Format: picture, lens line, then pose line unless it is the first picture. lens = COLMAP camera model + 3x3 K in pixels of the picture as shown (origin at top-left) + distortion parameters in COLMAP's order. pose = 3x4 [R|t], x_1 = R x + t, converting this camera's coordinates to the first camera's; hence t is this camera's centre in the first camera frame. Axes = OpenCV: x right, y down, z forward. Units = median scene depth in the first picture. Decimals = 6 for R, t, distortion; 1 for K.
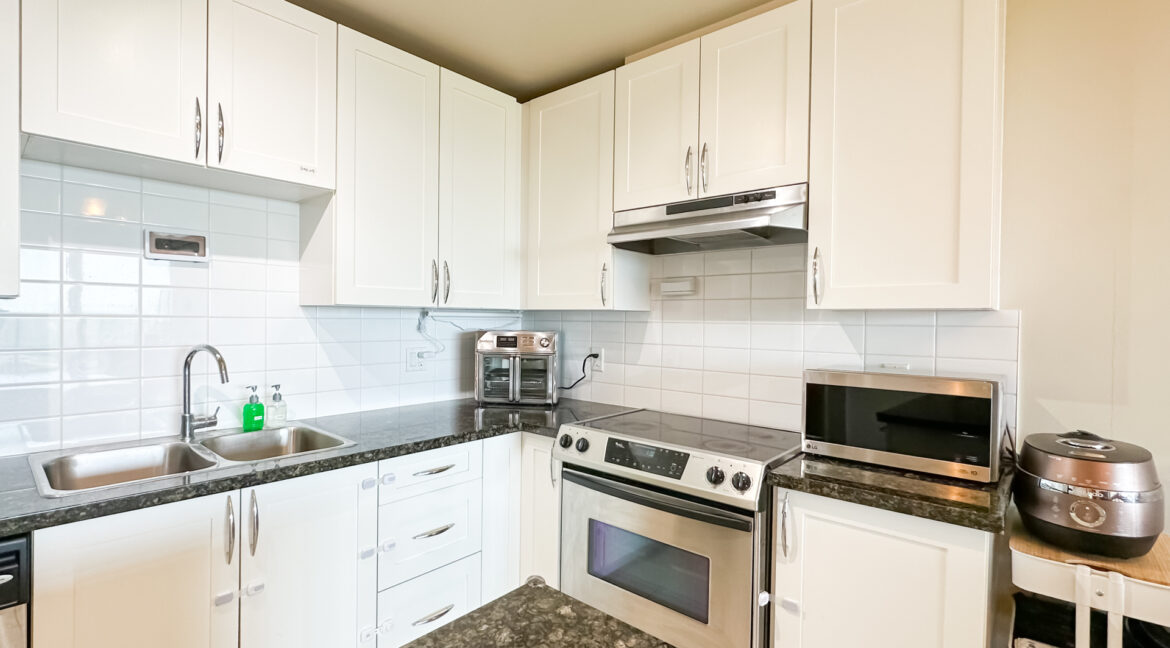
lens RADIAL K [[530.5, 0, 529.5], [0, 530.5, 325.2], [0, 0, 1]] dist [0.000962, -0.000984]
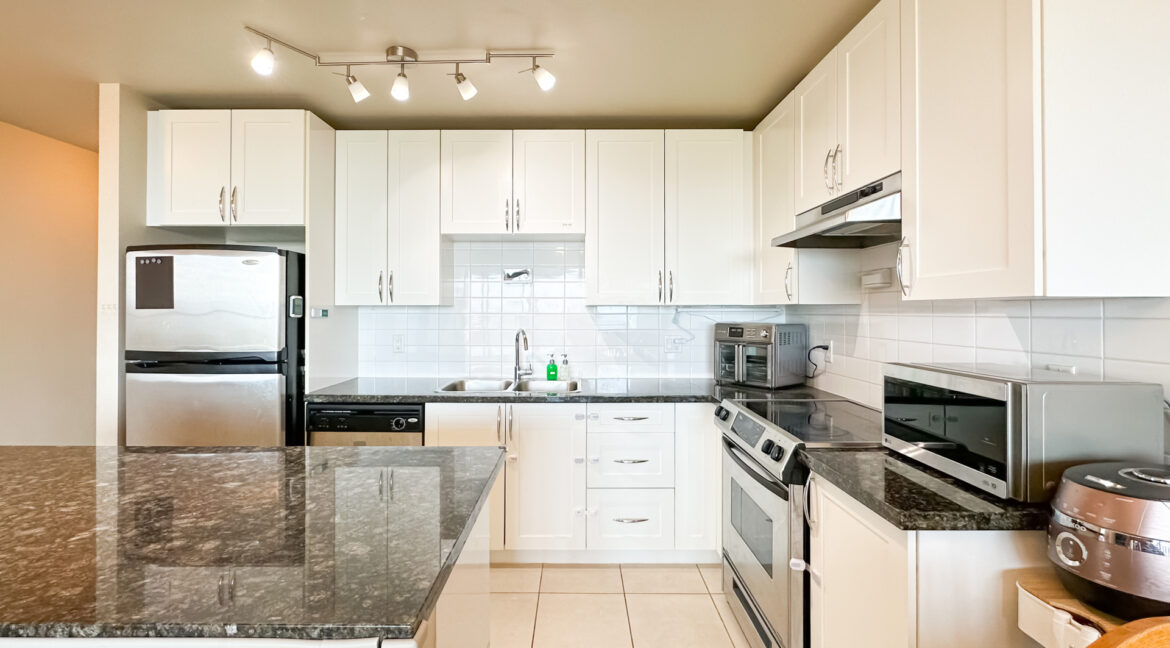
lens RADIAL K [[492.4, 0, 580.6], [0, 492.4, 306.0], [0, 0, 1]] dist [-0.003700, 0.001179]
pose [[0.700453, -0.018931, -0.713448, 0.690417], [-0.000826, 0.999626, -0.027336, 0.003681], [0.713698, 0.019737, 0.700175, -0.042294]]
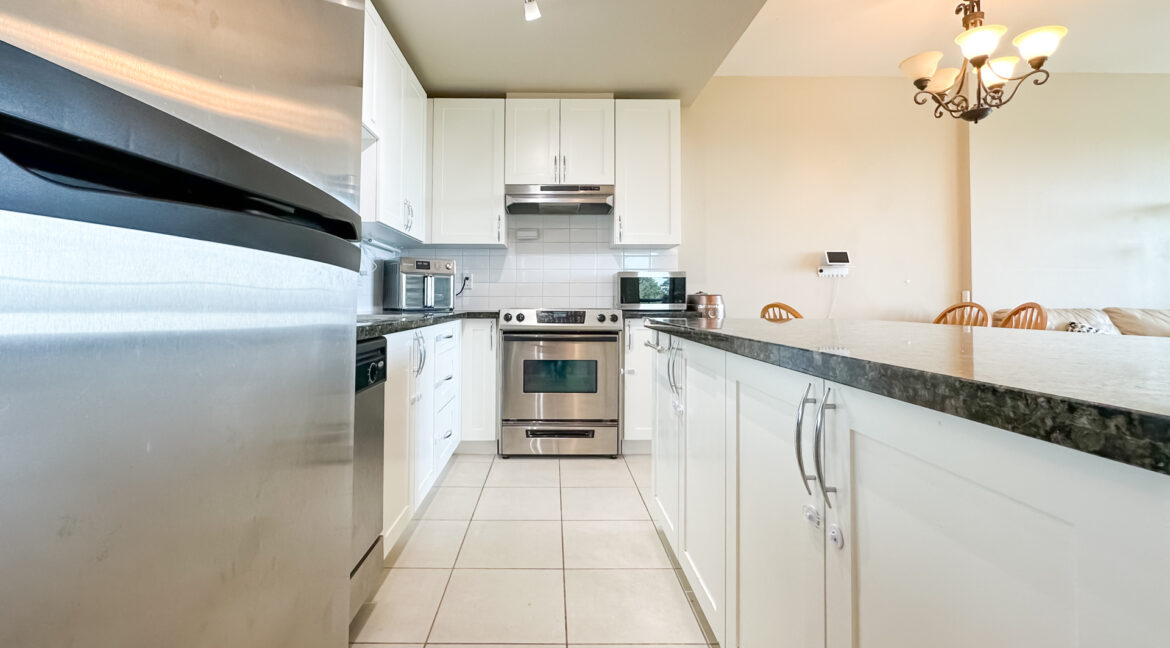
lens RADIAL K [[492.4, 0, 549.1], [0, 492.4, 284.3], [0, 0, 1]] dist [-0.003700, 0.001179]
pose [[0.723594, 0.012582, 0.690112, -0.944038], [0.015693, 0.999275, -0.034673, 0.178678], [-0.690048, 0.035919, 0.722872, -0.217524]]
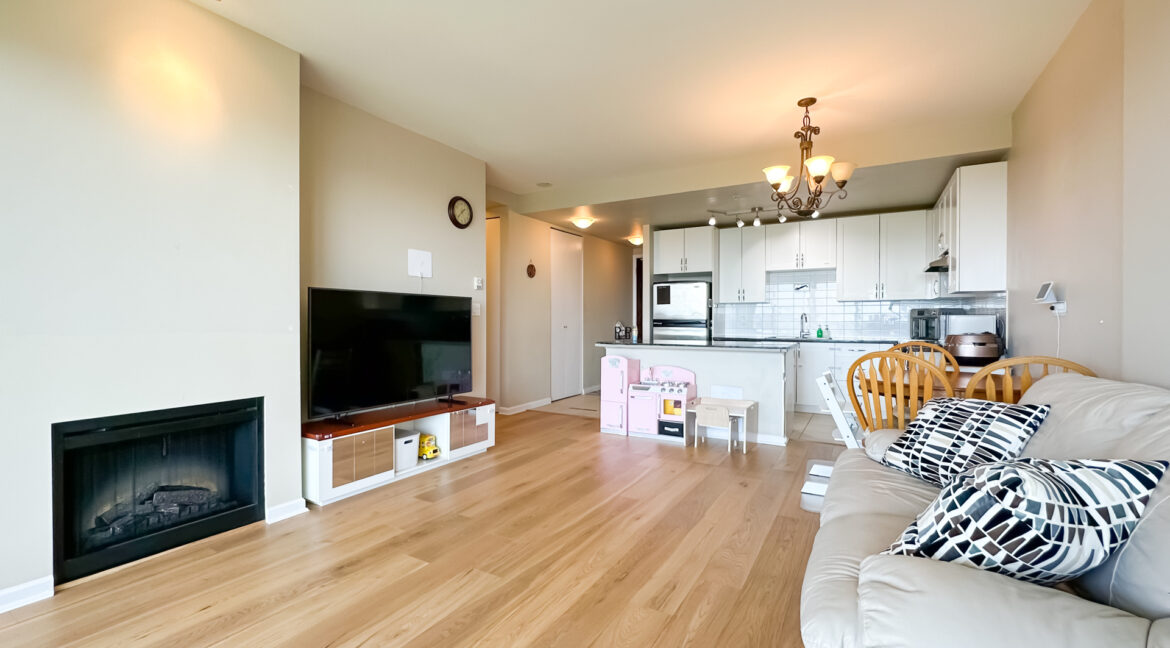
lens RADIAL K [[492.4, 0, 591.7], [0, 492.4, 320.8], [0, 0, 1]] dist [-0.003700, 0.001179]
pose [[0.253329, -0.010468, -0.967323, 2.325048], [-0.009832, 0.999862, -0.013395, 0.149540], [0.967330, 0.012904, 0.253192, -1.331882]]
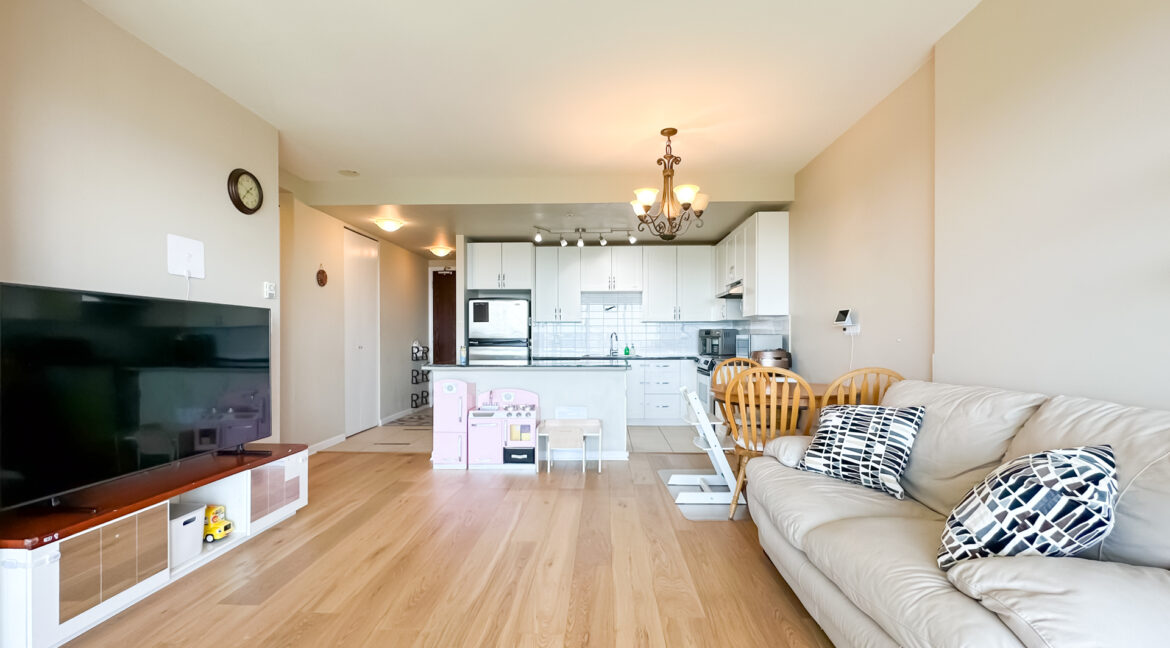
lens RADIAL K [[492.4, 0, 595.8], [0, 492.4, 339.8], [0, 0, 1]] dist [-0.003700, 0.001179]
pose [[0.682400, -0.011693, -0.730885, 1.968420], [-0.000126, 0.999870, -0.016113, 0.149068], [0.730979, 0.011087, 0.682310, -1.623131]]
